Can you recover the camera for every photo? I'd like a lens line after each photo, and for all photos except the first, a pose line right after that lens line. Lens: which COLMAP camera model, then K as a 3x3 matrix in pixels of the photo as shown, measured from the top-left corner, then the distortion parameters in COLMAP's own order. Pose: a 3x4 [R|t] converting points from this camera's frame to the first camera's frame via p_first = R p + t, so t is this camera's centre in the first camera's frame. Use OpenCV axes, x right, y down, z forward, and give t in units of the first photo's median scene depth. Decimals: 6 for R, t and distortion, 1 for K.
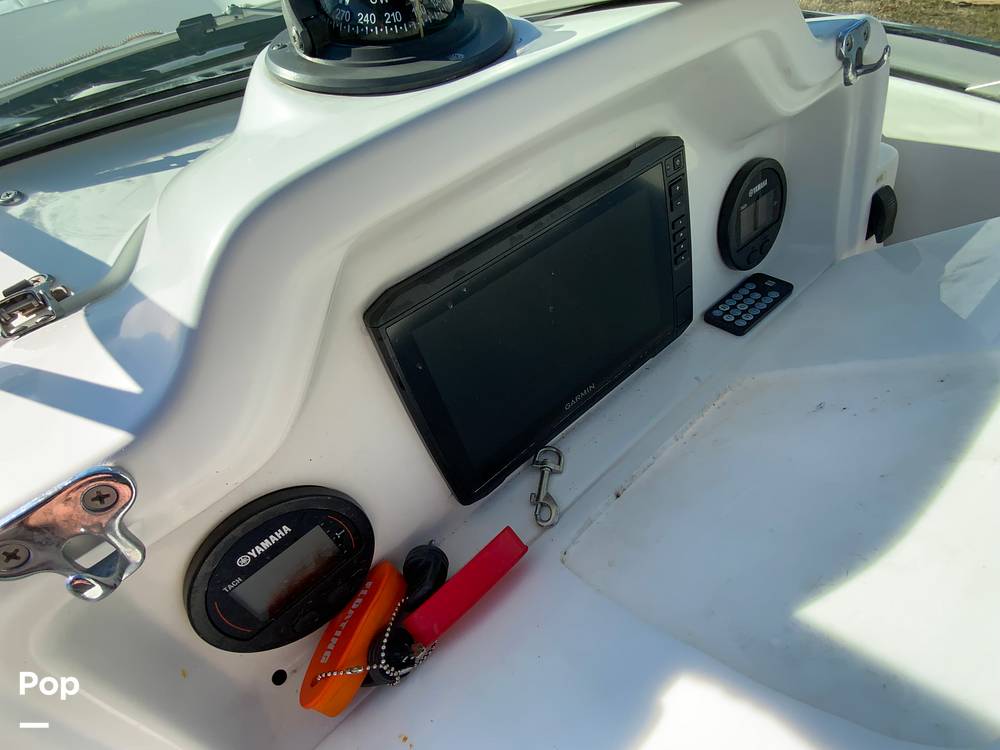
lens RADIAL K [[476.8, 0, 499.6], [0, 476.8, 377.1], [0, 0, 1]] dist [0.020898, -0.017734]
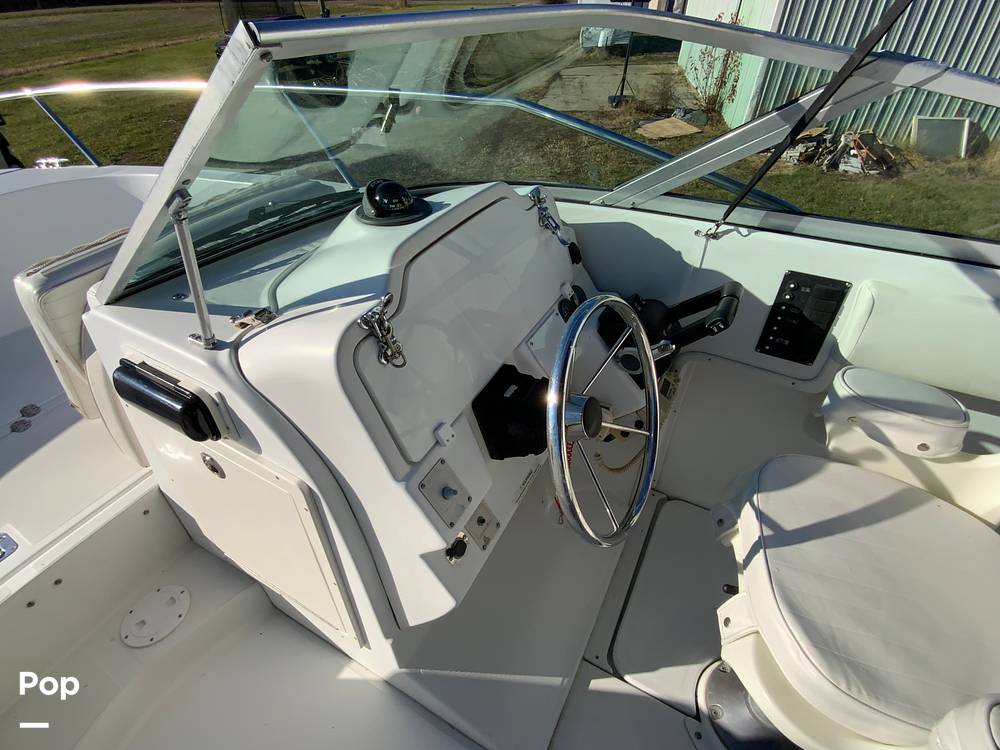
lens RADIAL K [[476.8, 0, 499.6], [0, 476.8, 377.1], [0, 0, 1]] dist [0.020898, -0.017734]
pose [[0.938303, -0.198707, 0.283025, -0.401855], [0.258056, 0.947153, -0.190547, 0.673140], [-0.230205, 0.251827, 0.939994, -1.111193]]
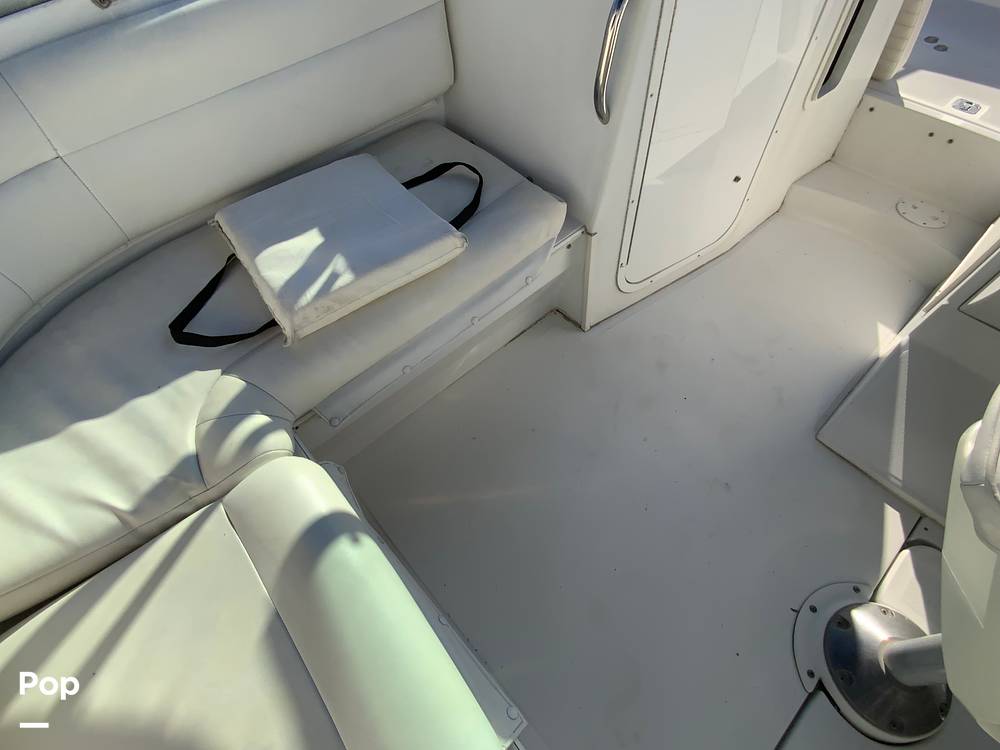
lens RADIAL K [[476.8, 0, 499.6], [0, 476.8, 377.1], [0, 0, 1]] dist [0.020898, -0.017734]
pose [[0.021106, 0.846710, -0.531636, 1.280751], [-0.766856, 0.354892, 0.534774, 1.958521], [0.641472, 0.396401, 0.656795, -1.756633]]
